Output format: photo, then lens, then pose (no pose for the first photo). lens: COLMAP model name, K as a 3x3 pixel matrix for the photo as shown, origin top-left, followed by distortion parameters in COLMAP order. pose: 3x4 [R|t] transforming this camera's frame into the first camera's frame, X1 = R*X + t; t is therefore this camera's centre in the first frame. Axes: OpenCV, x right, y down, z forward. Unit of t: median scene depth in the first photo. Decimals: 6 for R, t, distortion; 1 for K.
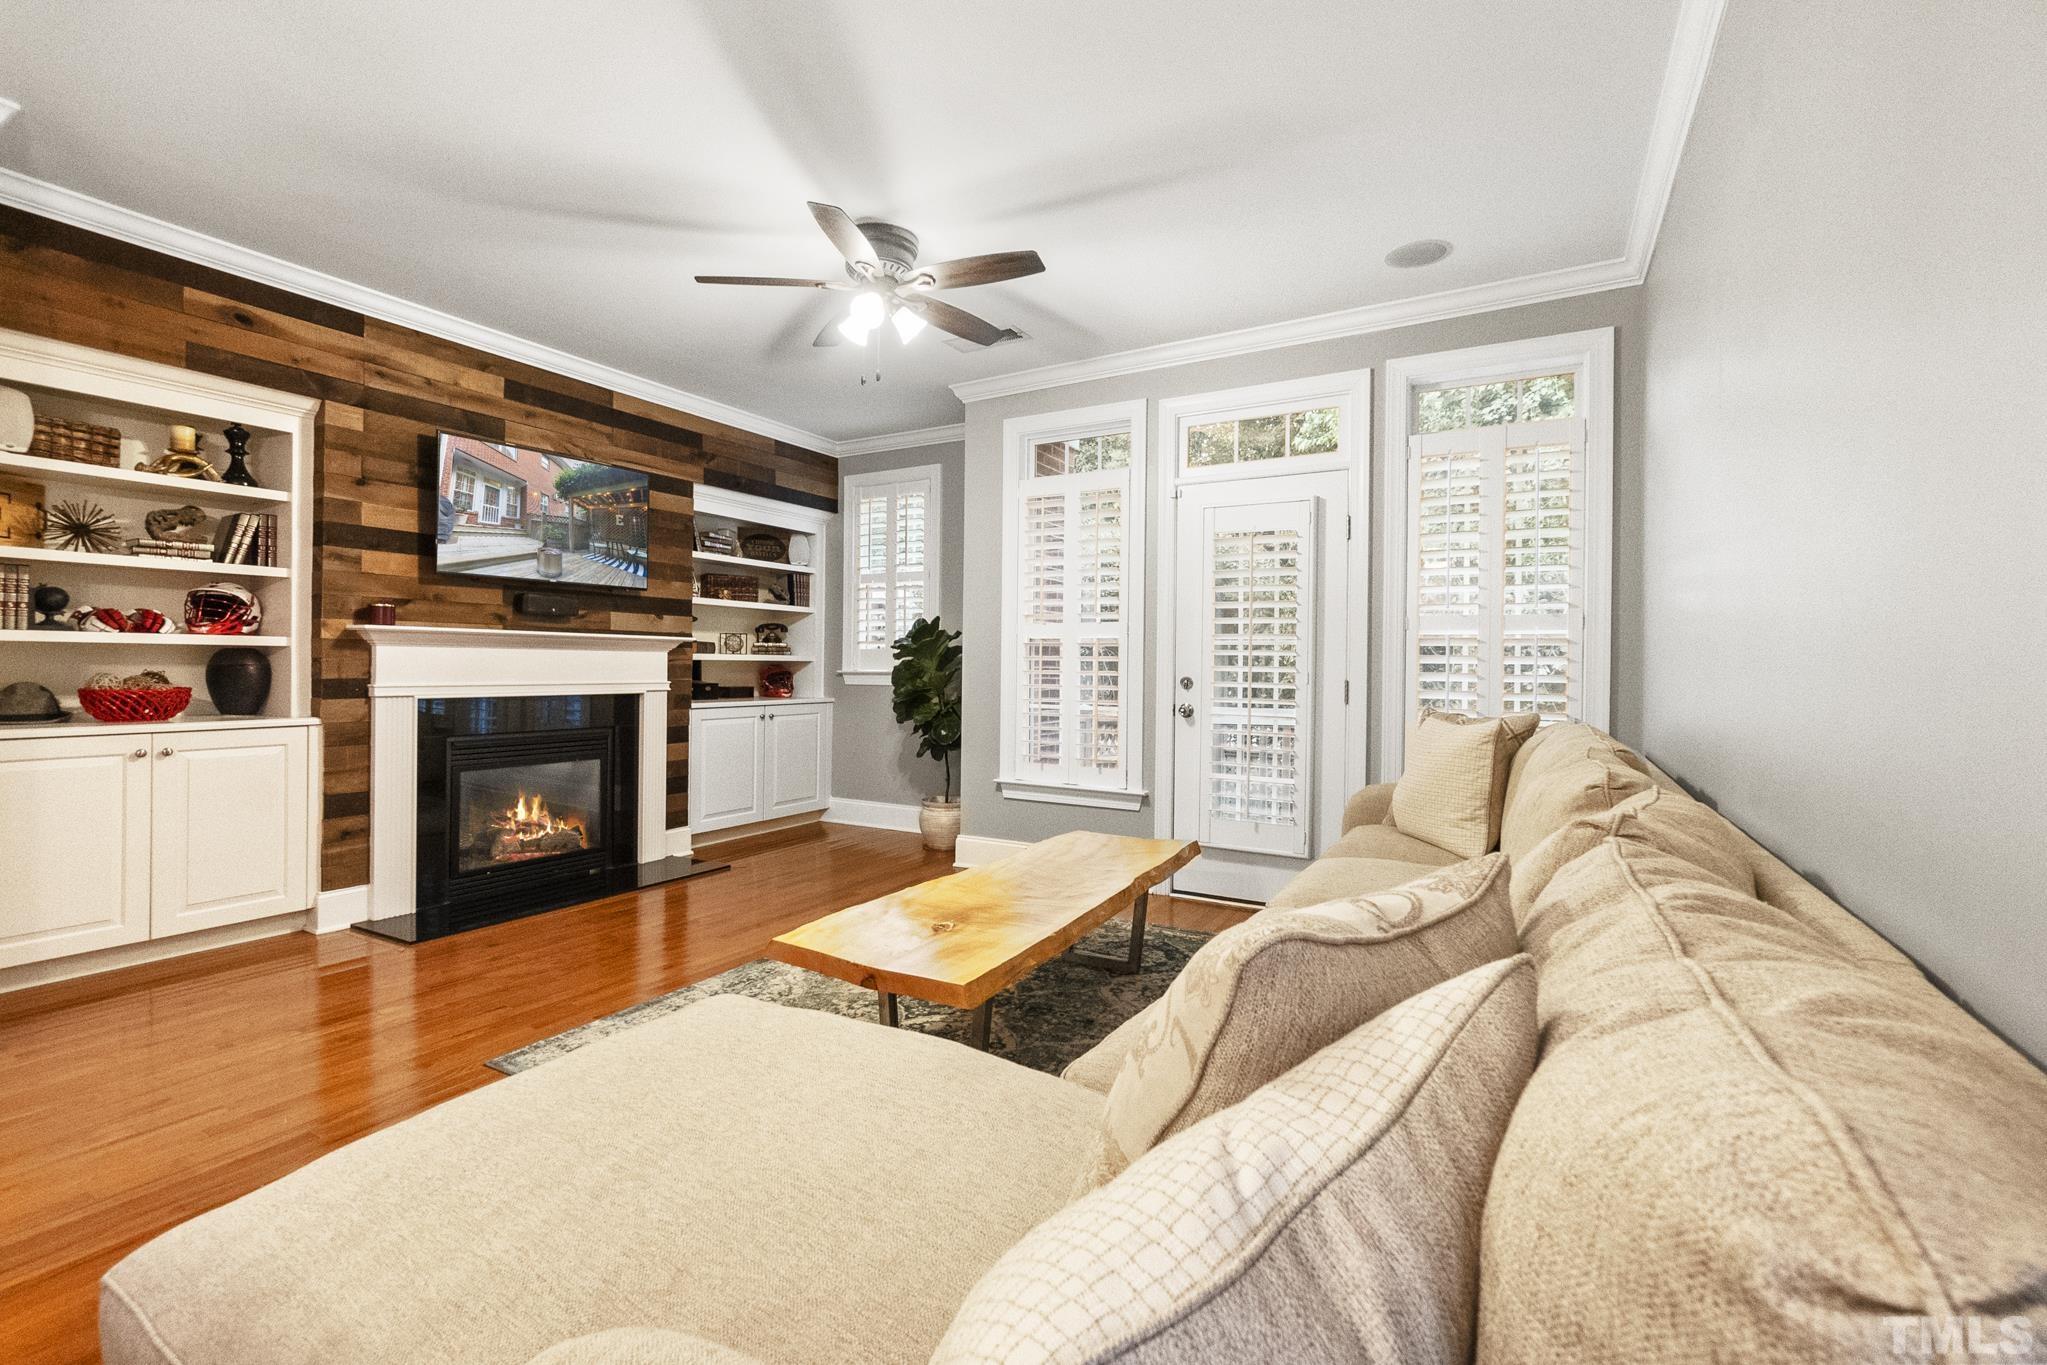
lens RADIAL K [[891.2, 0, 1019.9], [0, 891.2, 676.3], [0, 0, 1]] dist [-0.003530, -0.001341]
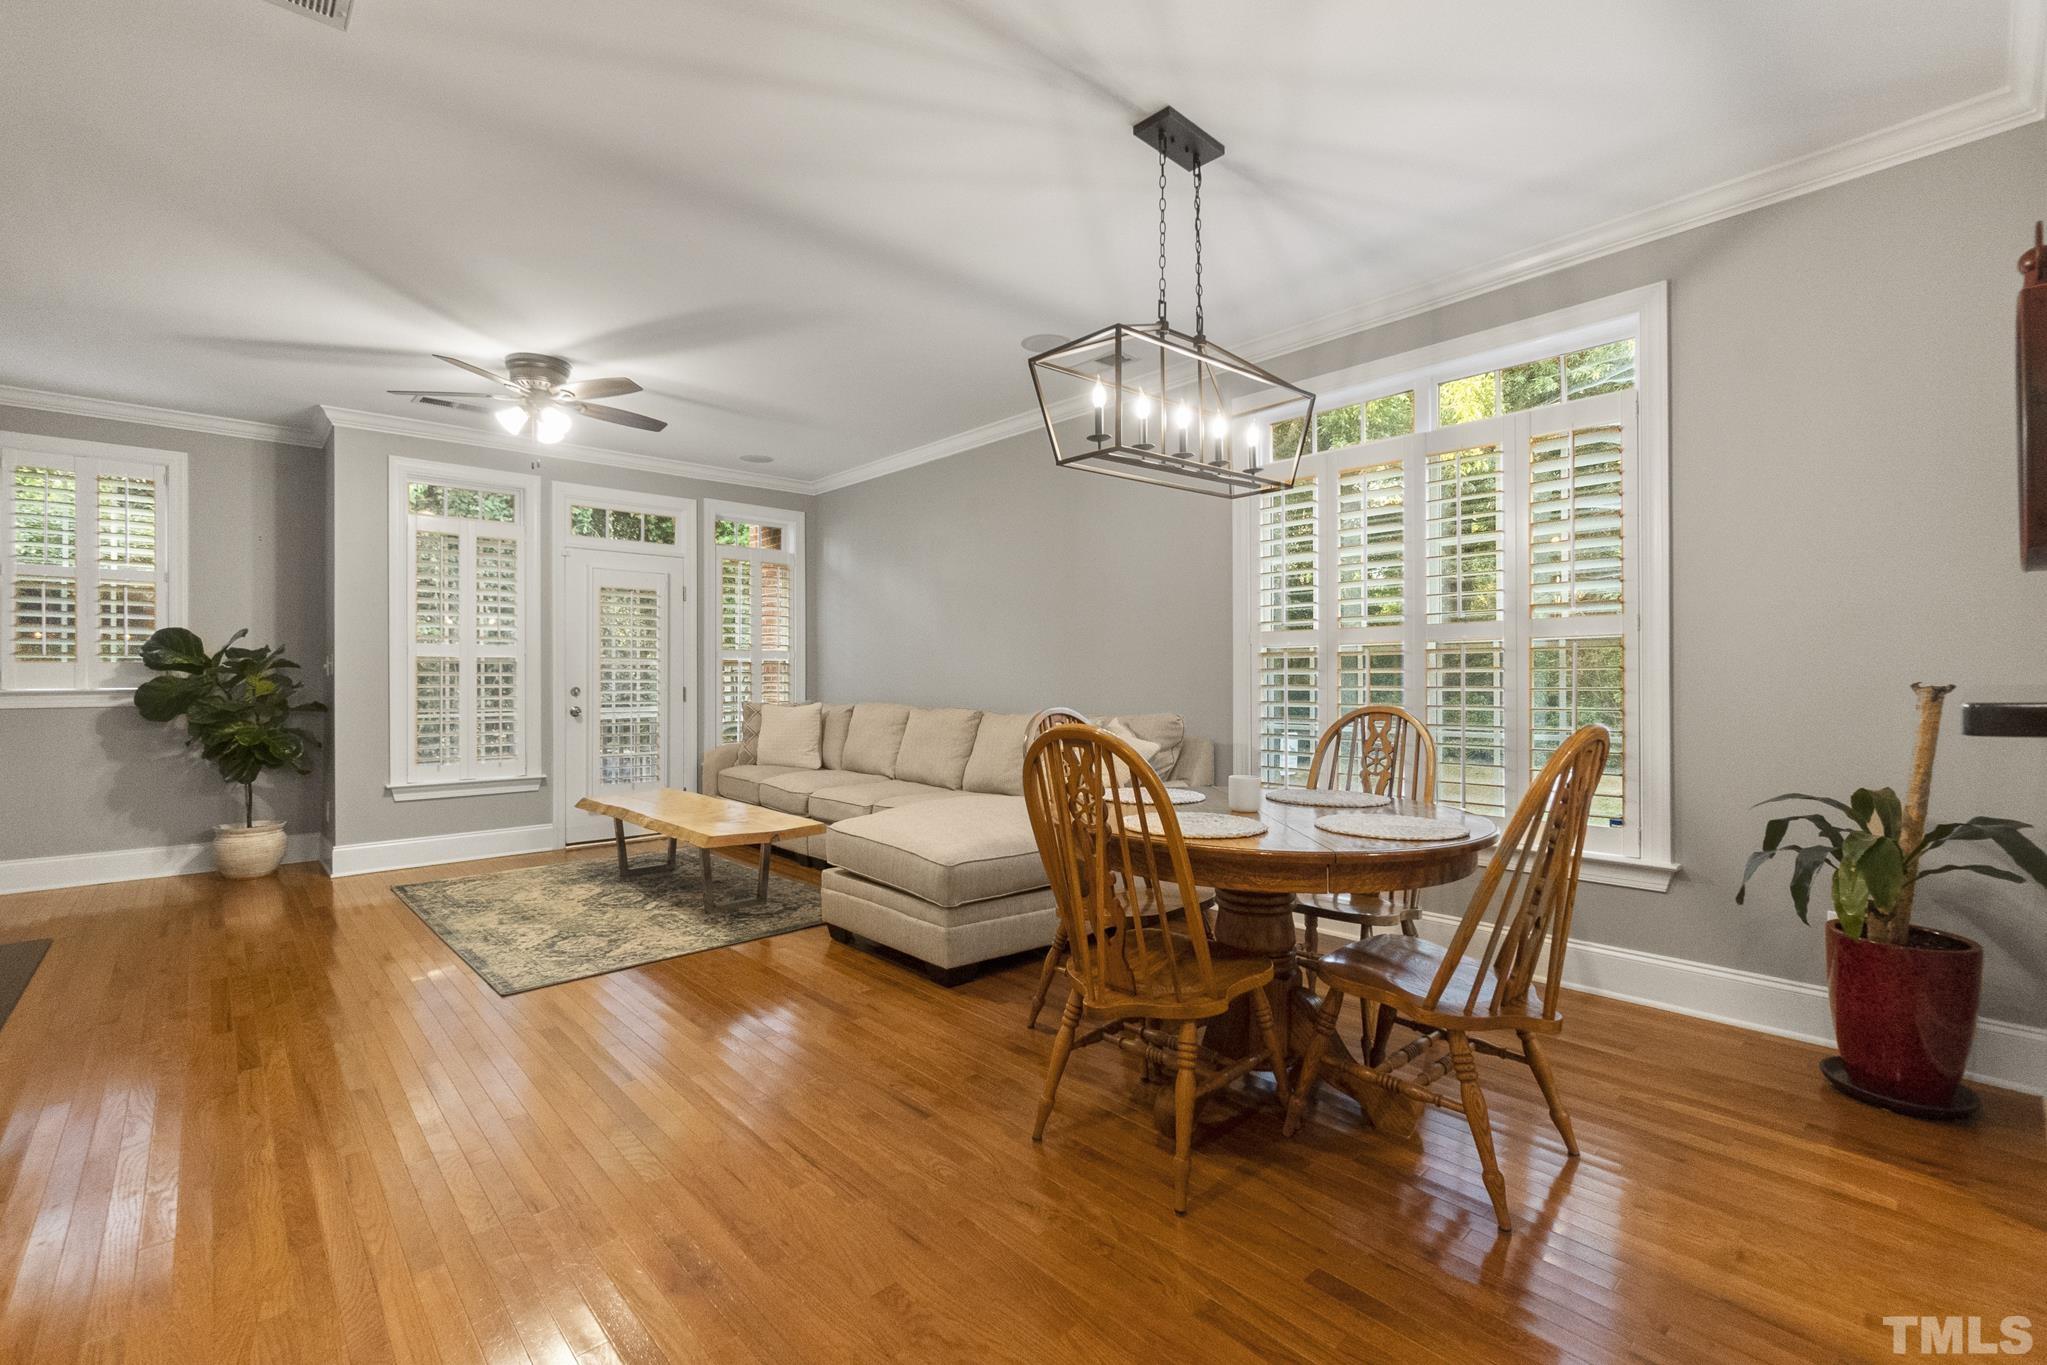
lens RADIAL K [[885.6, 0, 998.7], [0, 885.6, 679.3], [0, 0, 1]] dist [-0.002348, -0.000380]
pose [[0.314455, -0.008402, 0.949235, -0.947148], [0.015947, 0.999866, 0.003568, -0.006067], [-0.949138, 0.014016, 0.314547, -0.052486]]
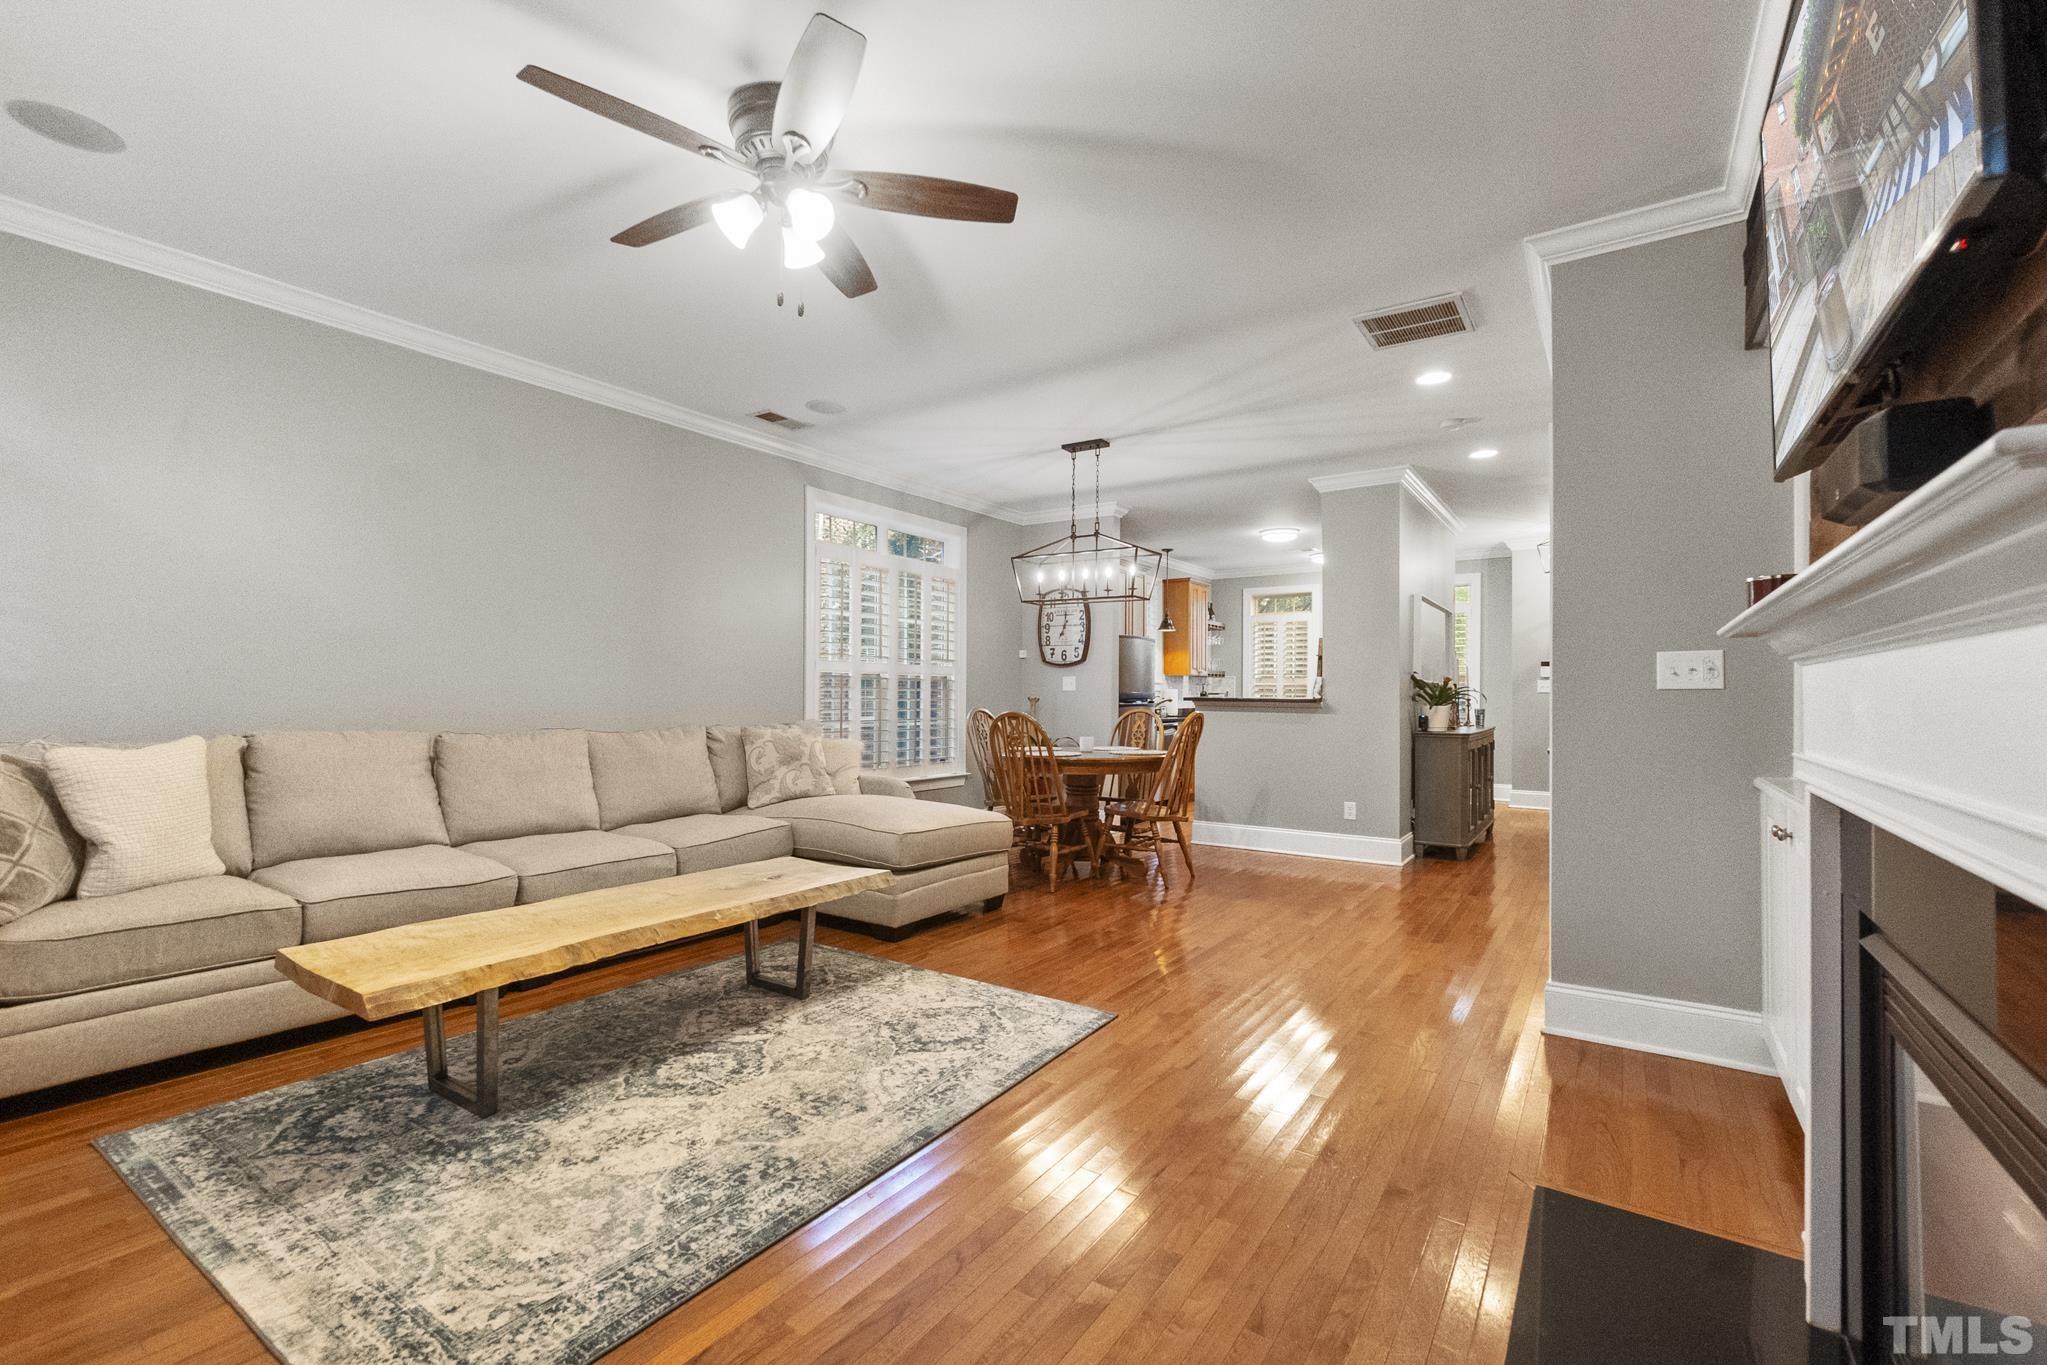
lens RADIAL K [[891.2, 0, 1019.9], [0, 891.2, 676.3], [0, 0, 1]] dist [-0.003530, -0.001341]
pose [[-0.997342, -0.014295, 0.071448, -0.326928], [-0.014819, 0.999867, -0.006812, -0.017130], [-0.071341, -0.007853, -0.997421, 1.356224]]
